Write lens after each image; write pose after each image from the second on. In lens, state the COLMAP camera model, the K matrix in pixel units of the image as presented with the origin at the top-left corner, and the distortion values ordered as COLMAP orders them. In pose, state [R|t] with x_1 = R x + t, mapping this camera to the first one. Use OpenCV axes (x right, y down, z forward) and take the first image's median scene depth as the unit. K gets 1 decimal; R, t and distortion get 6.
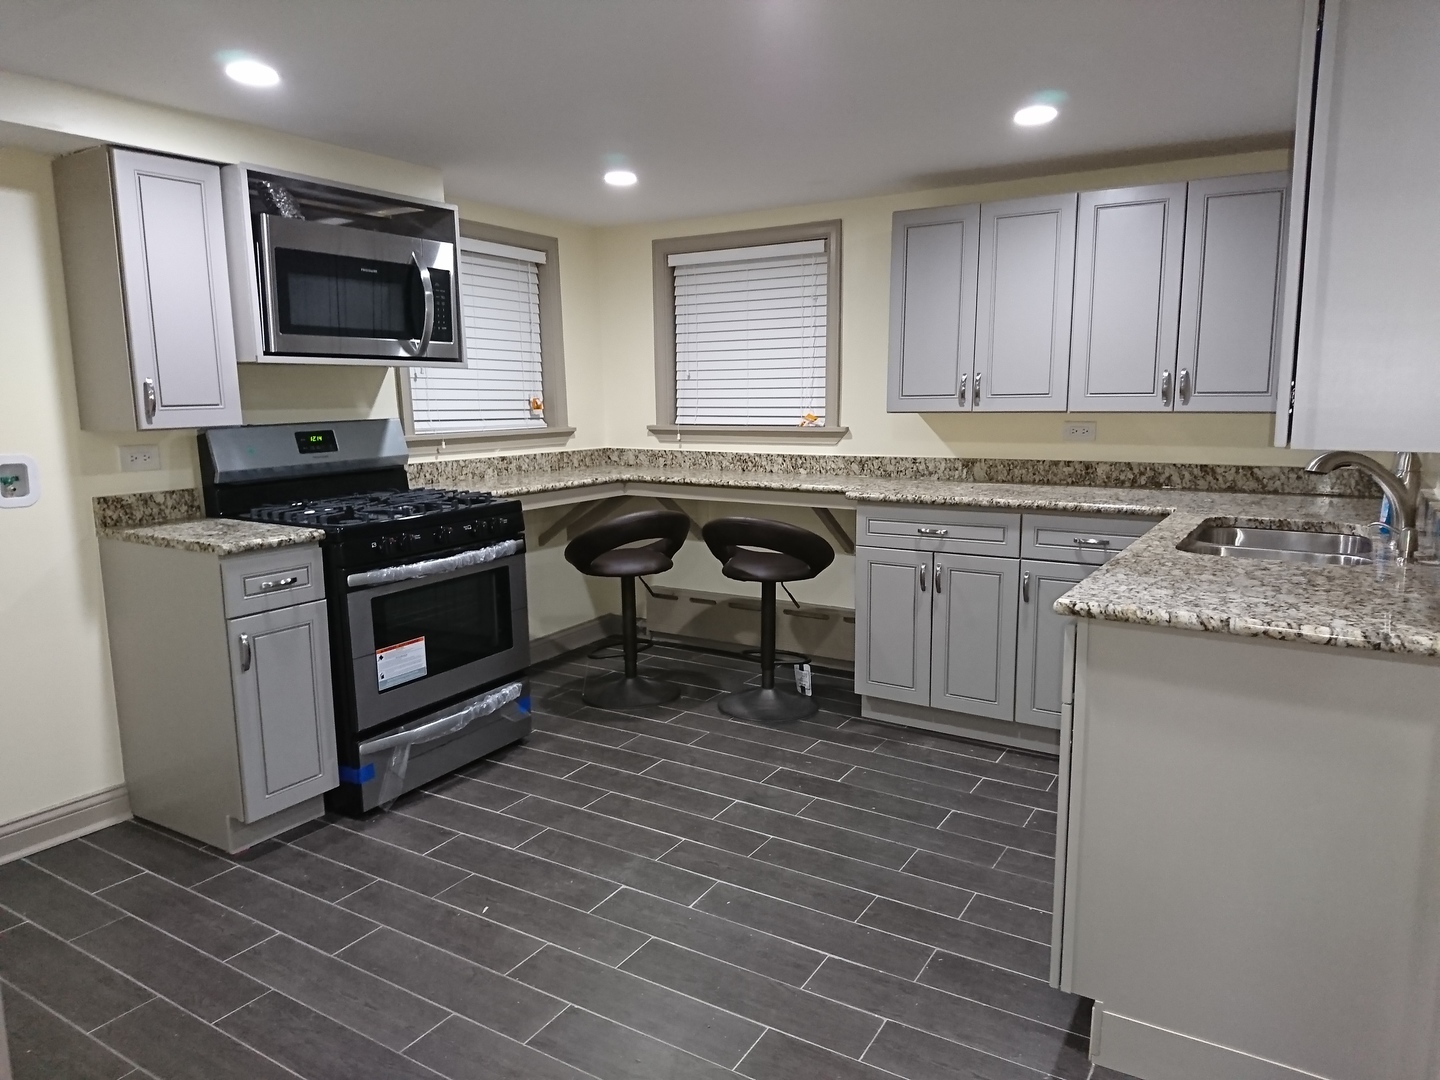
lens RADIAL K [[1020.1, 0, 697.6], [0, 1020.1, 542.2], [0, 0, 1]] dist [0.290681, -0.497034]
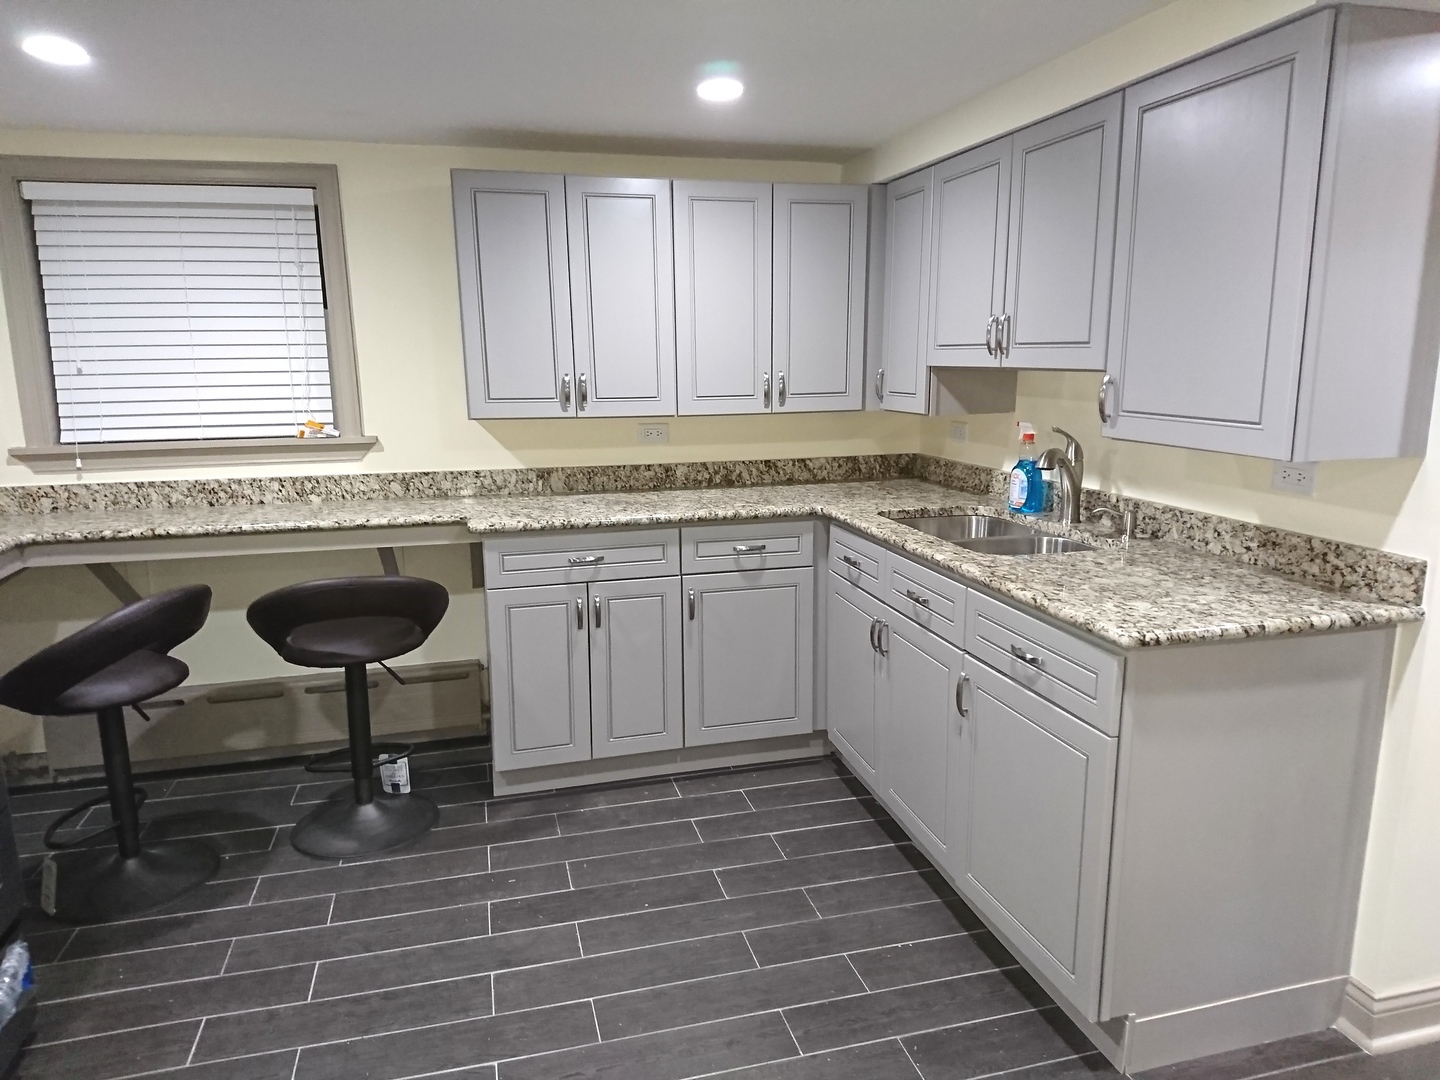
lens RADIAL K [[1020.1, 0, 697.6], [0, 1020.1, 542.2], [0, 0, 1]] dist [0.290681, -0.497034]
pose [[0.666856, -0.139123, 0.732085, -0.317107], [0.116959, 0.989782, 0.081556, -0.078988], [-0.735951, 0.031238, 0.676314, 0.337390]]
